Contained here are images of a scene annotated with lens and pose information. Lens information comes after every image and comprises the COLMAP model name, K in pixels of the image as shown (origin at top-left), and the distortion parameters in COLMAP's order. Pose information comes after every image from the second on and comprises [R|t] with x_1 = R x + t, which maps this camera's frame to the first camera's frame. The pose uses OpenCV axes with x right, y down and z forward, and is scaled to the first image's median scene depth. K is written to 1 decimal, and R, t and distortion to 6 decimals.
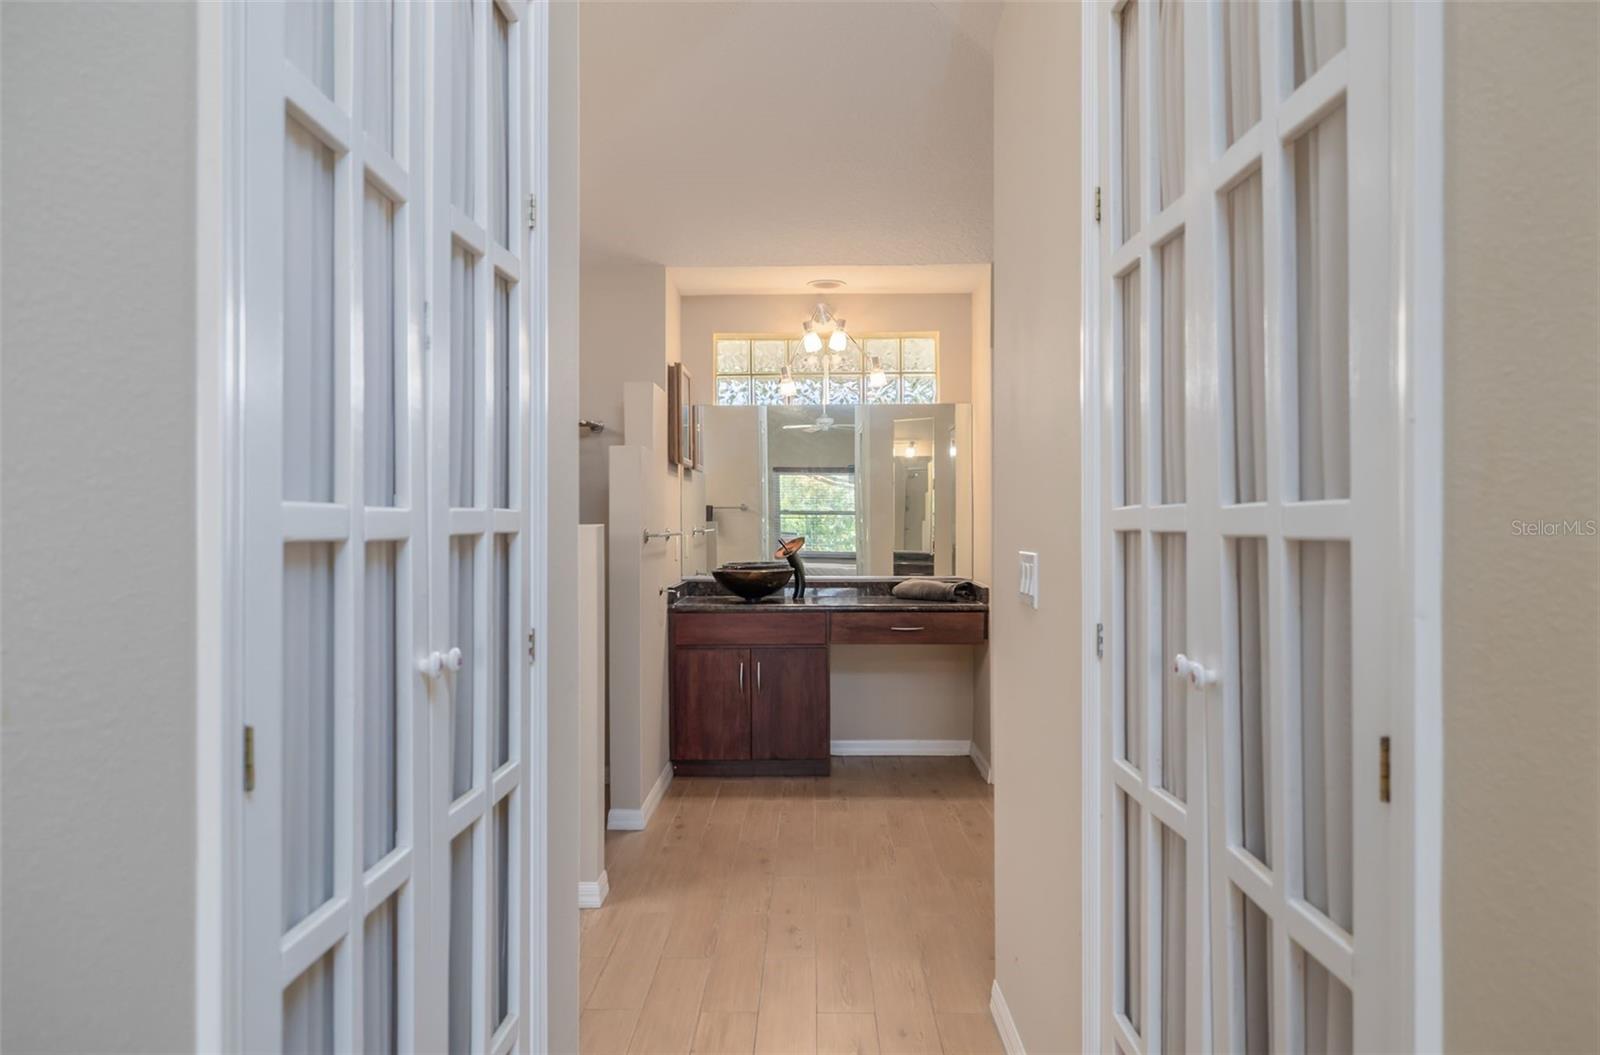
lens RADIAL K [[1075.7, 0, 798.5], [0, 1075.7, 524.2], [0, 0, 1]] dist [0.001644, 0.000024]
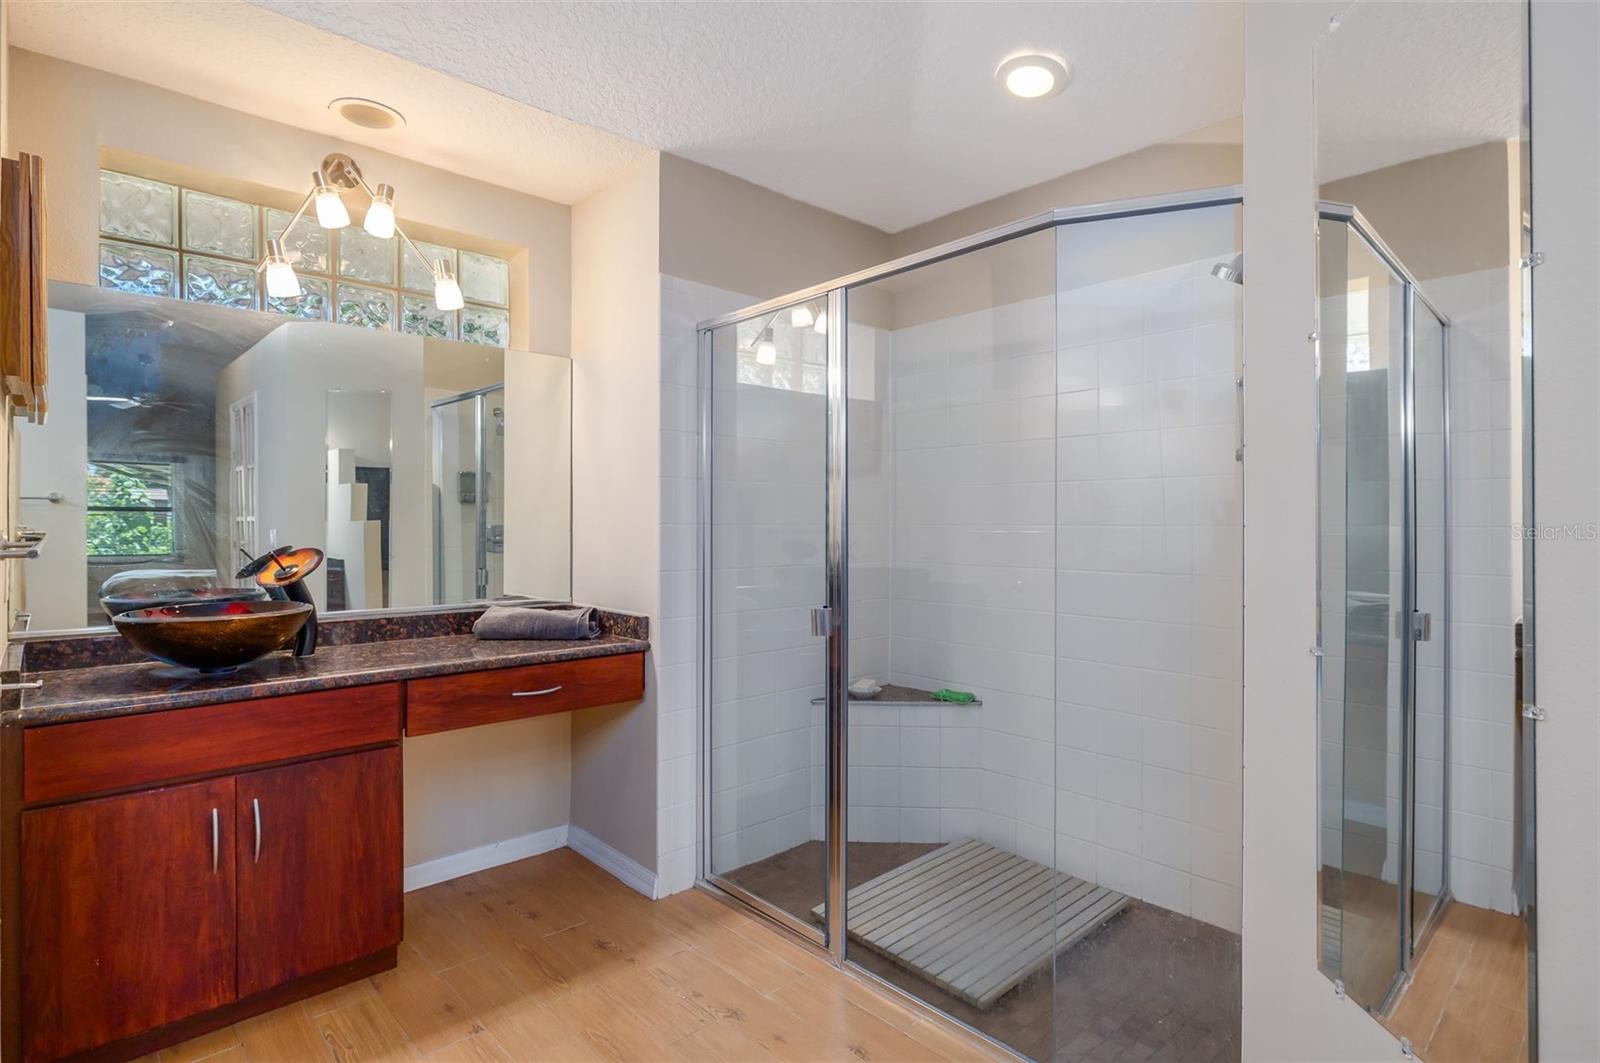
lens RADIAL K [[801.9, 0, 793.3], [0, 801.9, 528.8], [0, 0, 1]] dist [-0.000139, 0.000614]
pose [[0.722144, 0.001361, 0.691742, -0.114183], [-0.004659, 0.999985, 0.002897, 0.000168], [-0.691727, -0.005315, 0.722139, 0.555319]]
